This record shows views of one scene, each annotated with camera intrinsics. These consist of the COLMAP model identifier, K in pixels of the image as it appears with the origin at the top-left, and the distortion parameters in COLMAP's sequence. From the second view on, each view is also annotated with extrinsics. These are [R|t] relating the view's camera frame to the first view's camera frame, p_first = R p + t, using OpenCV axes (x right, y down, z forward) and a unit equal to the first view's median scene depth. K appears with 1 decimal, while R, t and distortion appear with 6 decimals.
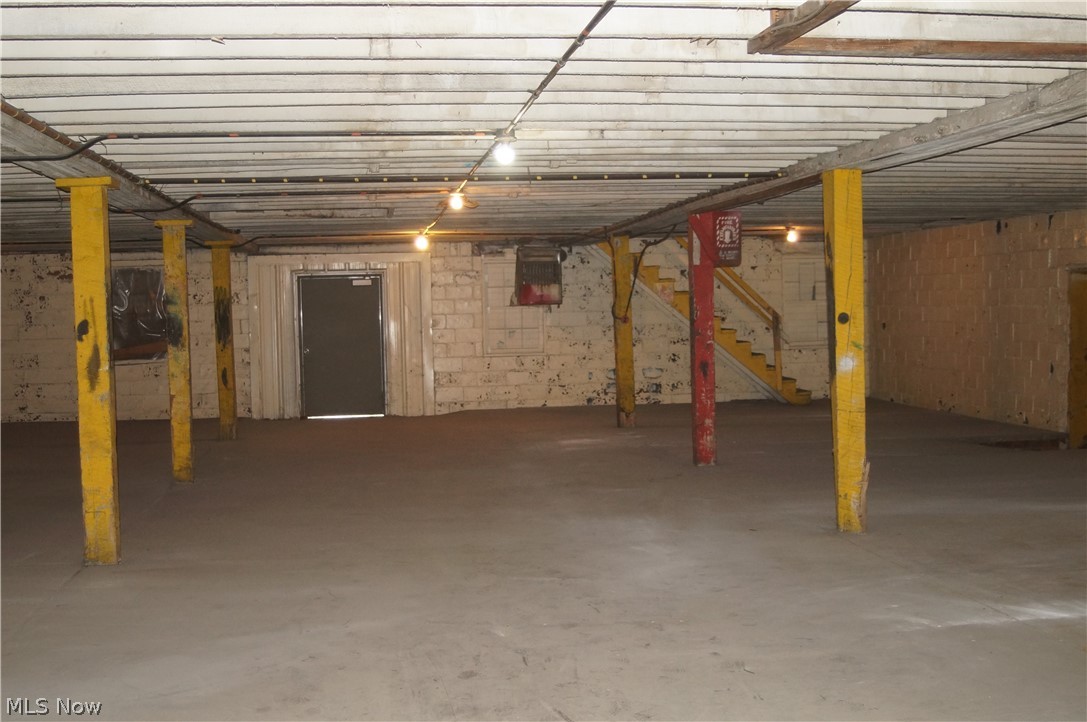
lens RADIAL K [[1360.3, 0, 542.3], [0, 1360.3, 369.5], [0, 0, 1]] dist [-0.142615, 0.000000]
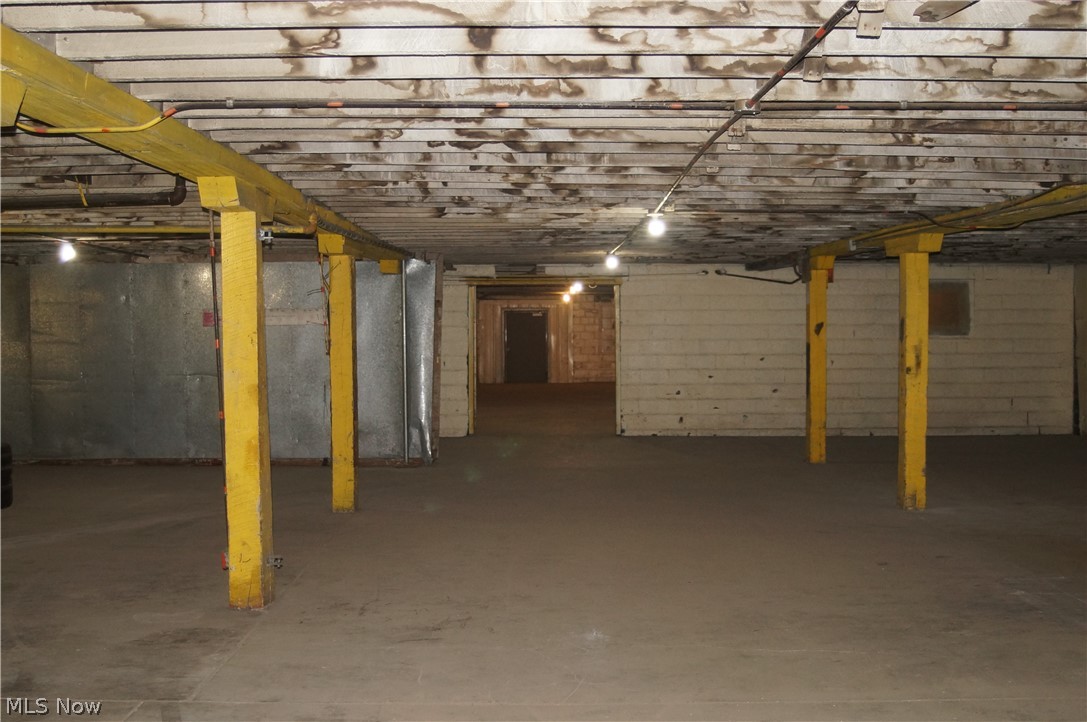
lens RADIAL K [[1360.3, 0, 544.2], [0, 1360.3, 361.7], [0, 0, 1]] dist [-0.142615, 0.000000]
pose [[0.994800, 0.021648, -0.099518, 0.074323], [-0.026840, 0.998331, -0.051132, 0.105810], [0.098245, 0.053537, 0.993721, -0.963019]]
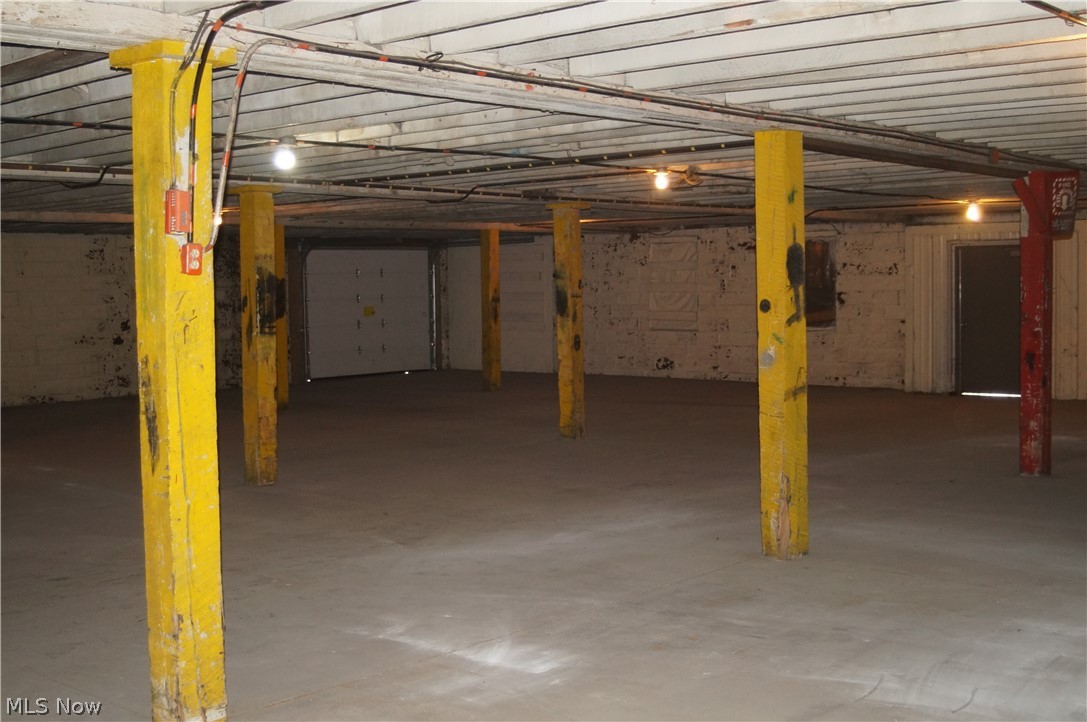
lens RADIAL K [[1360.3, 0, 542.9], [0, 1360.3, 359.7], [0, 0, 1]] dist [-0.142615, 0.000000]
pose [[0.658632, 0.050899, -0.750742, 0.358026], [-0.034275, 0.998703, 0.037641, -0.014554], [0.751684, 0.000940, 0.659523, 0.151601]]
